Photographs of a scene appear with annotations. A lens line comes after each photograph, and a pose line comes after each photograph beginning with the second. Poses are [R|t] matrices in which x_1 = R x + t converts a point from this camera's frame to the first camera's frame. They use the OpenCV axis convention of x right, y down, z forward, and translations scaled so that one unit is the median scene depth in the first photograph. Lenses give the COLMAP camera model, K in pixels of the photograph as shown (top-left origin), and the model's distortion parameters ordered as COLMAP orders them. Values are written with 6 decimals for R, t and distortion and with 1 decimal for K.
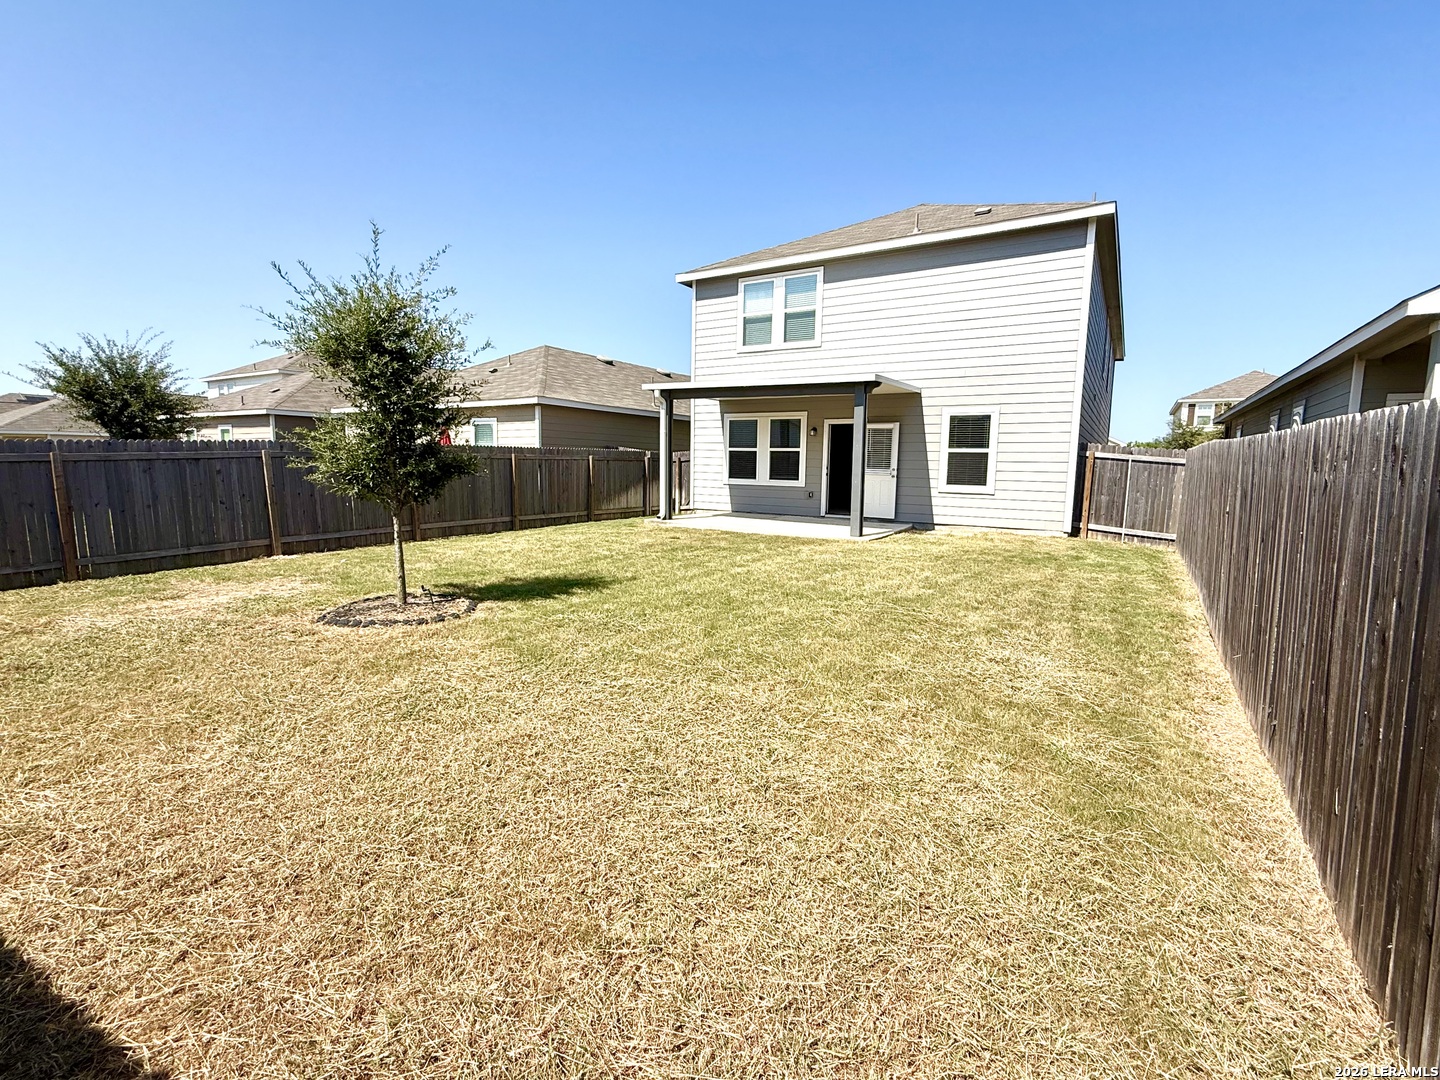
lens RADIAL K [[660.0, 0, 720.0], [0, 660.0, 540.0], [0, 0, 1]] dist [0.002753, 0.000604]
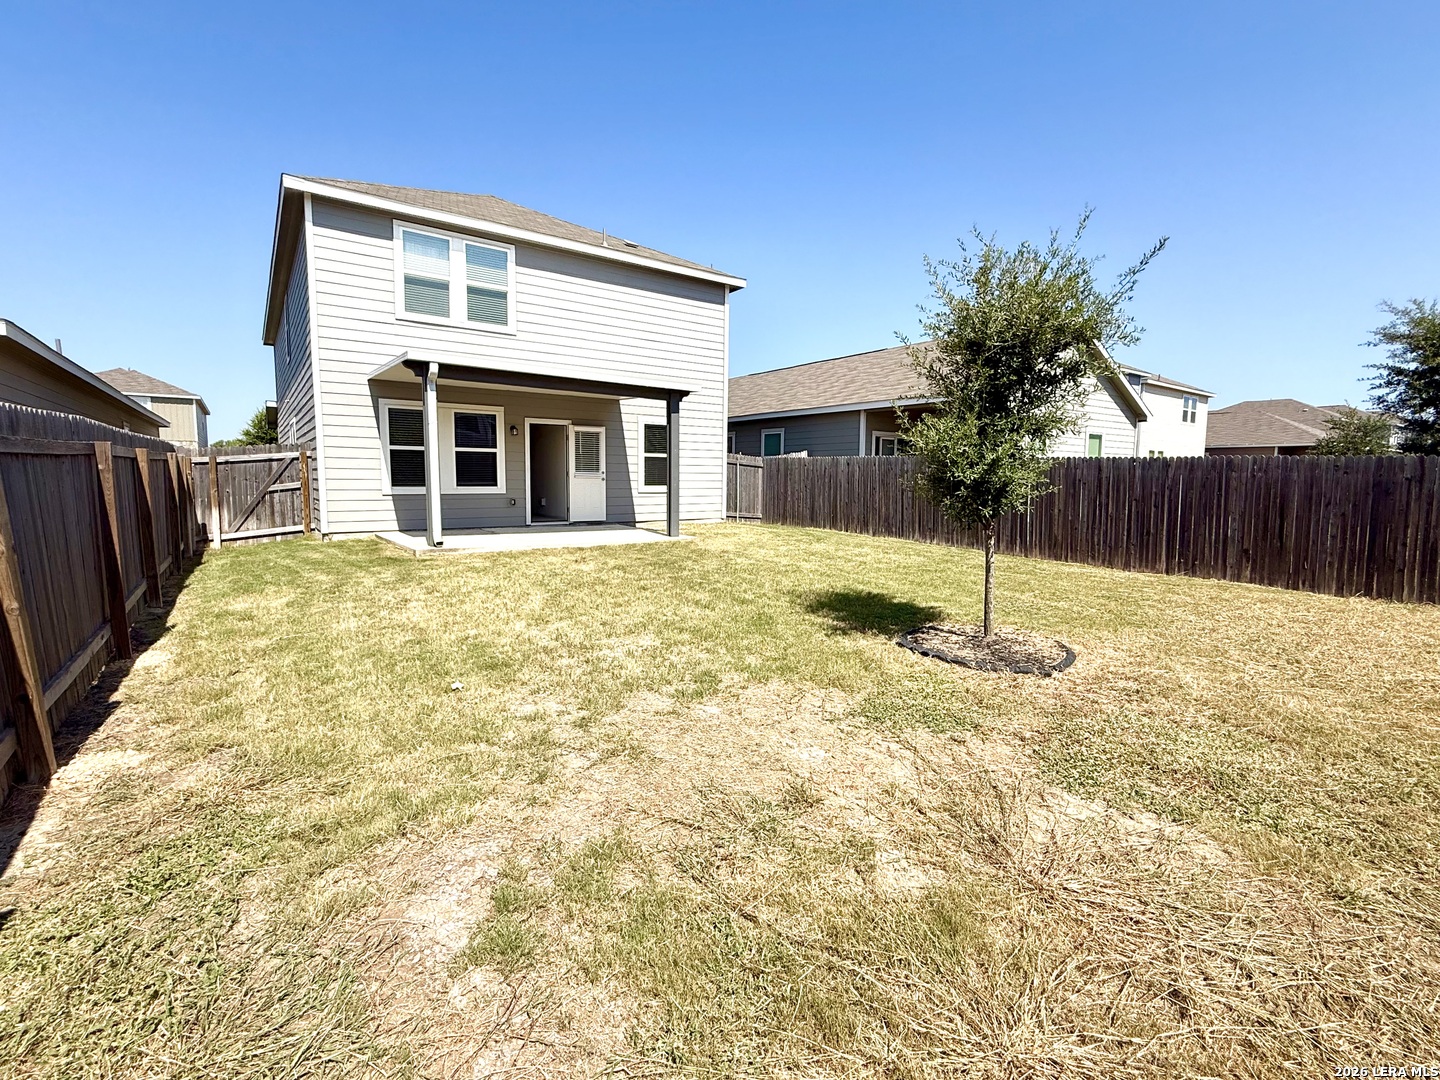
lens RADIAL K [[660.0, 0, 720.0], [0, 660.0, 540.0], [0, 0, 1]] dist [0.002753, 0.000604]
pose [[0.385923, -0.102444, 0.916826, -0.574711], [0.107117, 0.992069, 0.065762, -0.047250], [-0.916291, 0.072829, 0.393835, 0.409087]]
